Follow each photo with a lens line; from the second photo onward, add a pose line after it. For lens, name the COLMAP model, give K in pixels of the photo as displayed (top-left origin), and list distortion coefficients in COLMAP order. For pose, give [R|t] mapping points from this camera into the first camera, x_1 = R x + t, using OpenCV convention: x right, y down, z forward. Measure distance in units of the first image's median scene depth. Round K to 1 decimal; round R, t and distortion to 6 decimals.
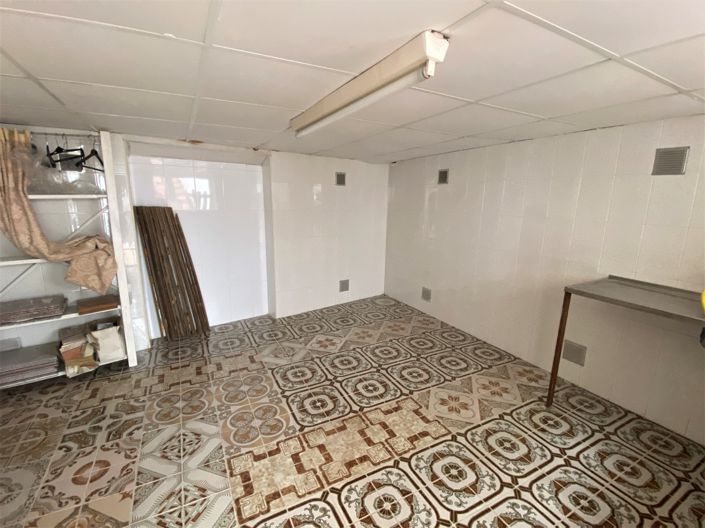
lens RADIAL K [[322.0, 0, 355.6], [0, 322.0, 263.2], [0, 0, 1]] dist [0.013578, -0.016493]
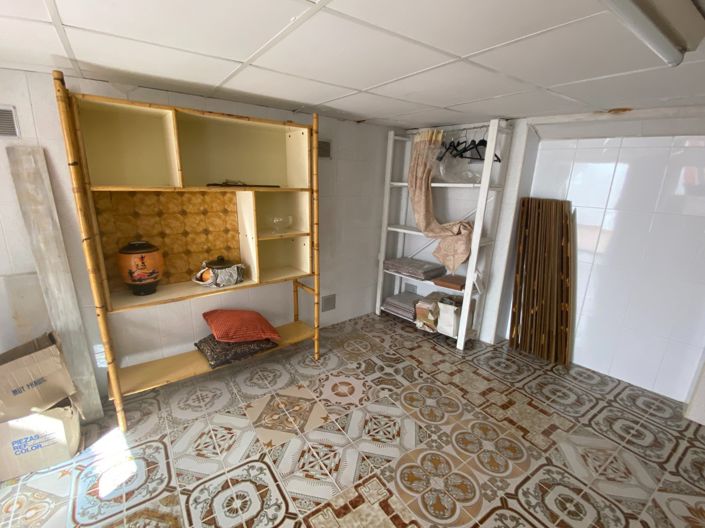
lens RADIAL K [[322.0, 0, 351.5], [0, 322.0, 266.6], [0, 0, 1]] dist [0.013578, -0.016493]
pose [[0.098320, 0.266770, -0.958732, 0.254683], [-0.223374, 0.944733, 0.239967, -0.127424], [0.969761, 0.190562, 0.152475, 0.525548]]
